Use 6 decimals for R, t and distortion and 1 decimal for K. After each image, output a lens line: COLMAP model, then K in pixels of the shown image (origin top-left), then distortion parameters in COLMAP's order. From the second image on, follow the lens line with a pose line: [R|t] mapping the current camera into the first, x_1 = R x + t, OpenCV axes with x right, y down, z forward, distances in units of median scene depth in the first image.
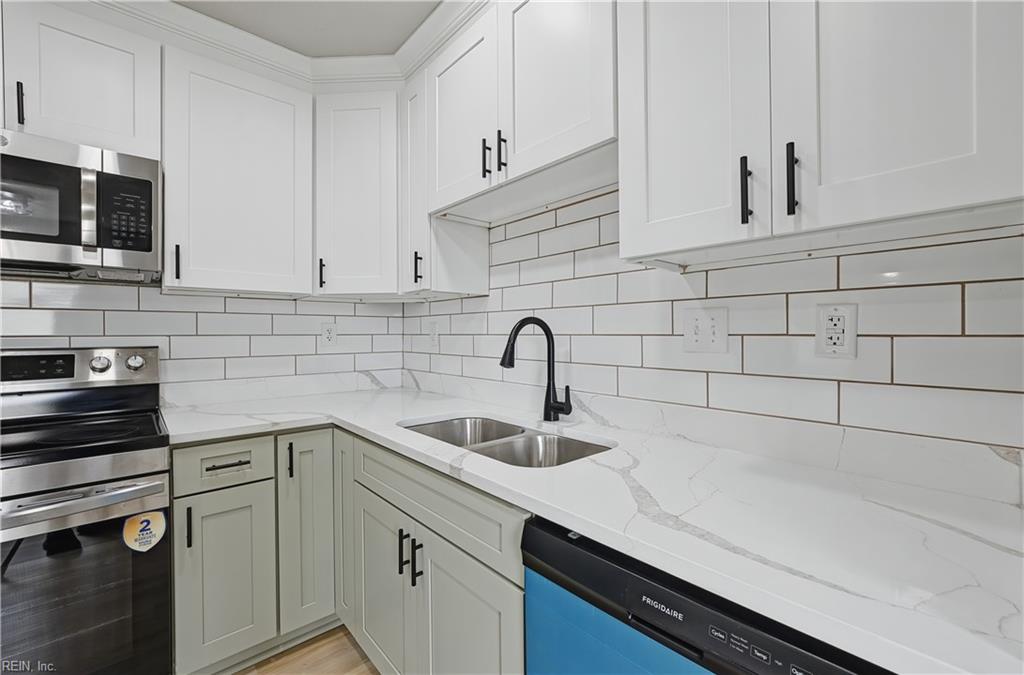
lens RADIAL K [[425.4, 0, 510.7], [0, 425.4, 334.3], [0, 0, 1]] dist [-0.000379, -0.000005]
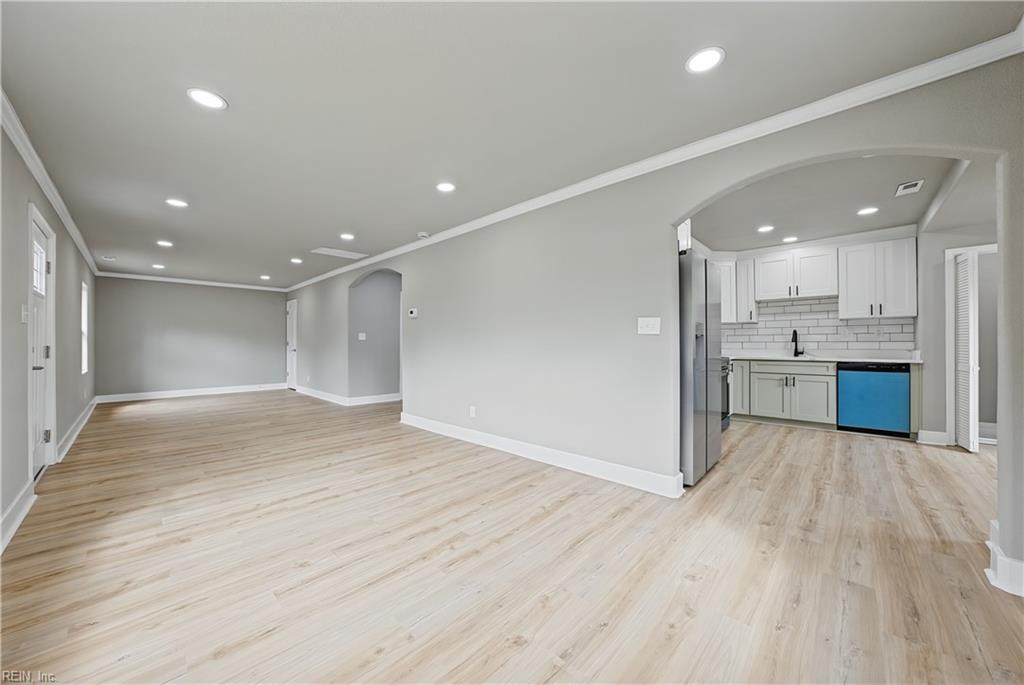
lens RADIAL K [[366.8, 0, 509.5], [0, 366.8, 342.1], [0, 0, 1]] dist [-0.009338, 0.000346]
pose [[0.996991, 0.005644, 0.077312, -3.433343], [-0.004868, 0.999936, -0.010224, 0.147702], [-0.077365, 0.009817, 0.996954, -2.604464]]
